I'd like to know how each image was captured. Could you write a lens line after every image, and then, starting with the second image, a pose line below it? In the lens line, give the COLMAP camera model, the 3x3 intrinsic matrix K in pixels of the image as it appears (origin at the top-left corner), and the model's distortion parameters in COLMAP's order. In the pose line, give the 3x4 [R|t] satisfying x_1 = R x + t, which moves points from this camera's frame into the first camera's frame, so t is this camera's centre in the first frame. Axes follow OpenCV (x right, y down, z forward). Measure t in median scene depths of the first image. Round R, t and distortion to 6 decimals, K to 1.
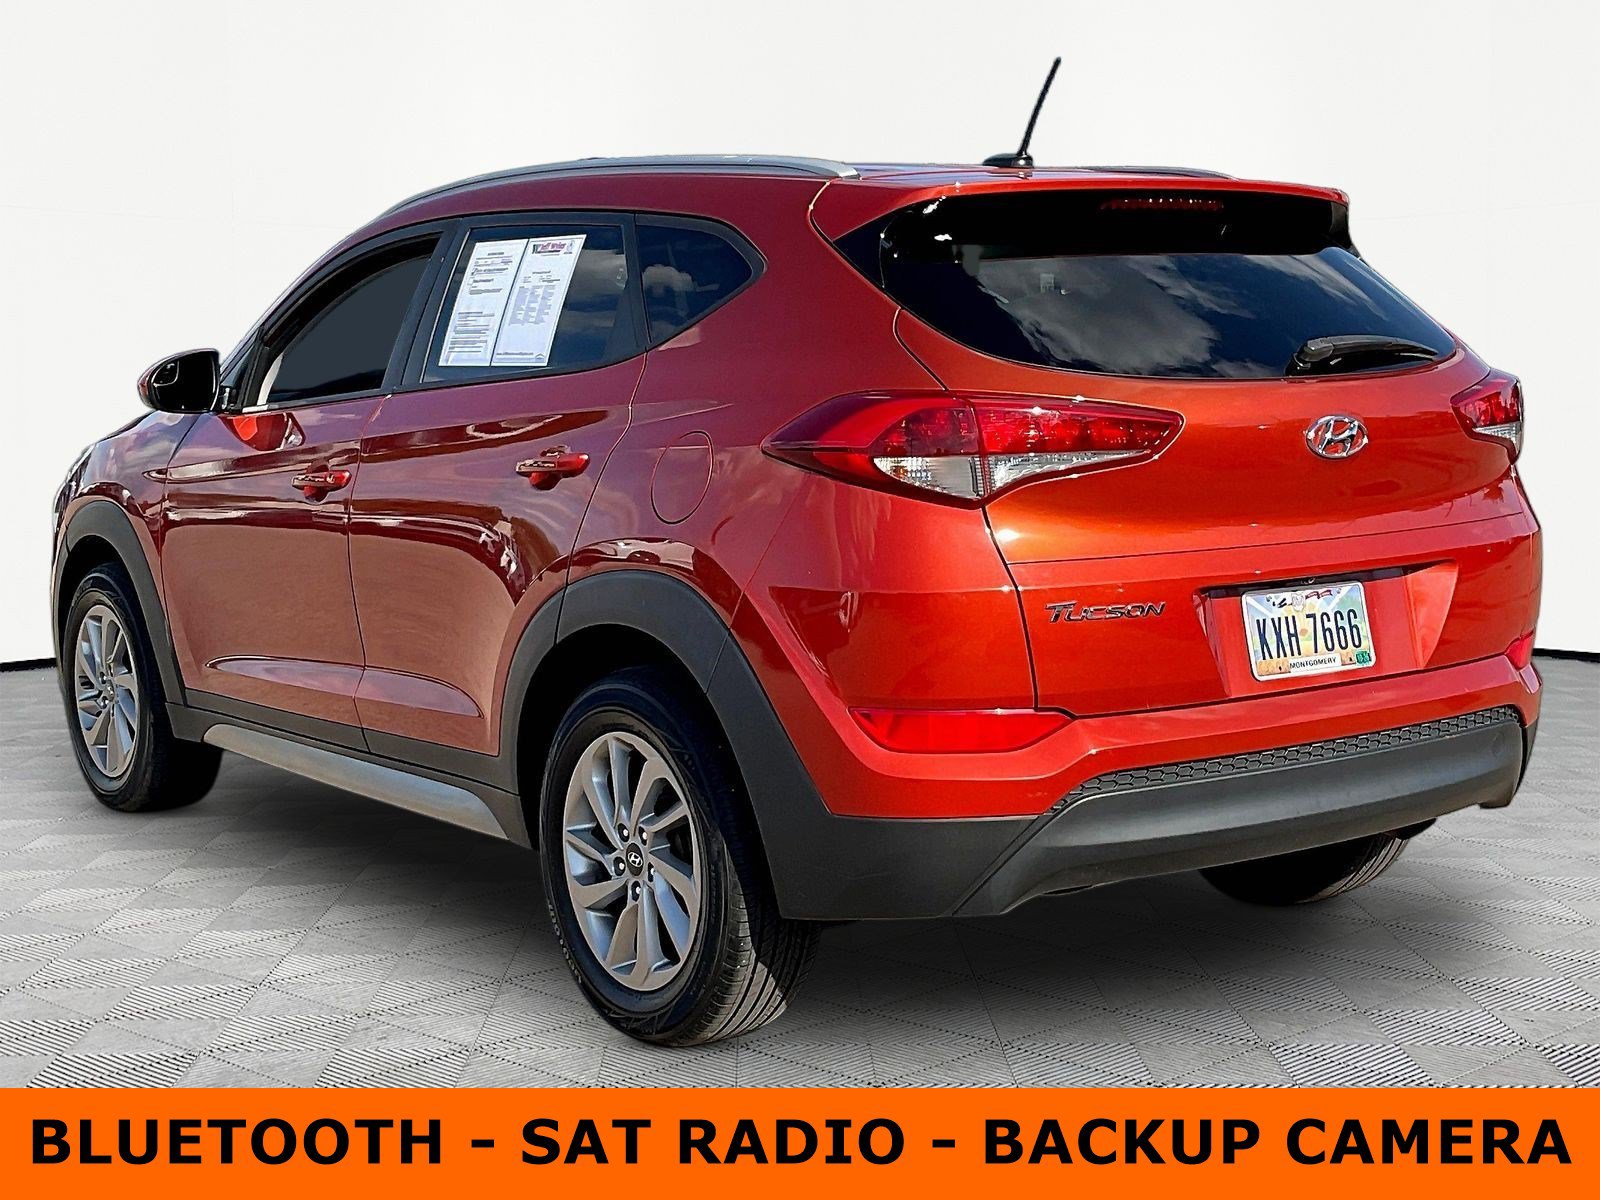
lens RADIAL K [[2031.0, 0, 800.0], [0, 2031.0, 602.2], [0, 0, 1]] dist [0.018891, 0.000000]
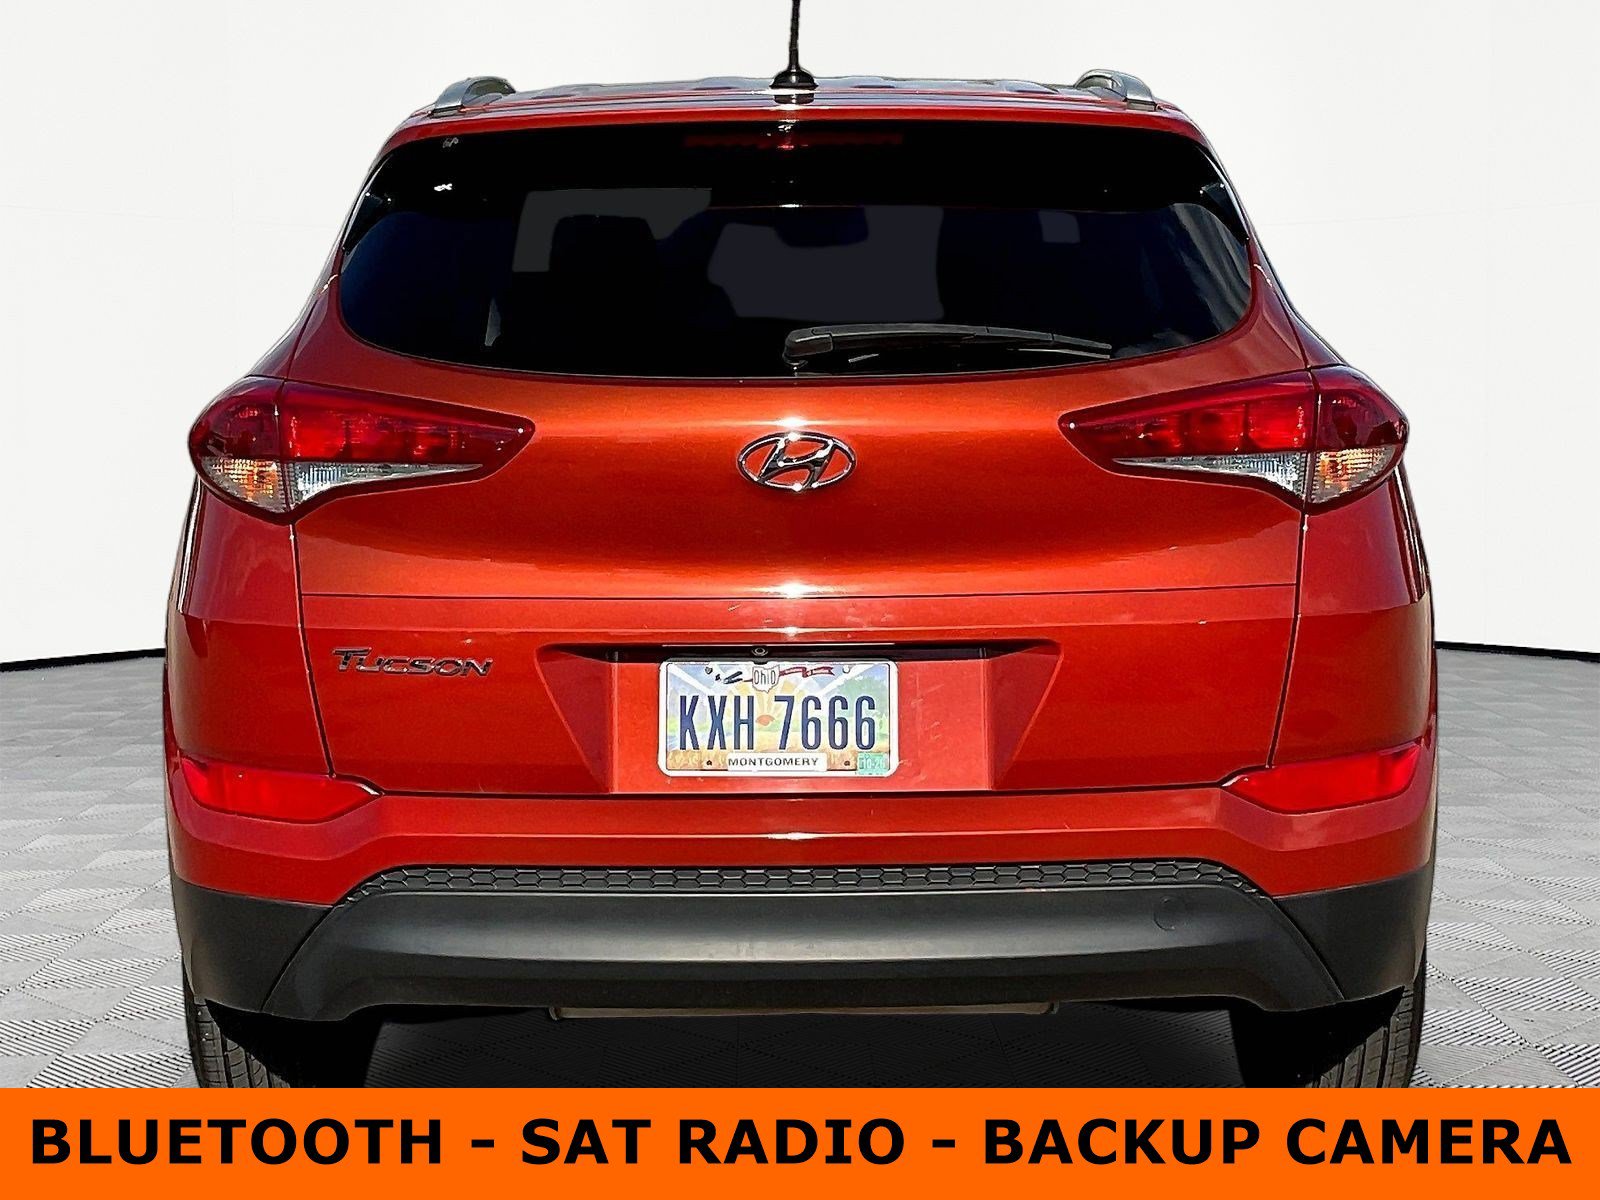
lens RADIAL K [[2288.8, 0, 799.6], [0, 2288.8, 598.7], [0, 0, 1]] dist [0.012856, 0.000000]
pose [[0.840777, 0.097261, -0.532573, 0.703543], [-0.078224, 0.995232, 0.058261, -0.079722], [0.535700, -0.007324, 0.844377, 0.296123]]
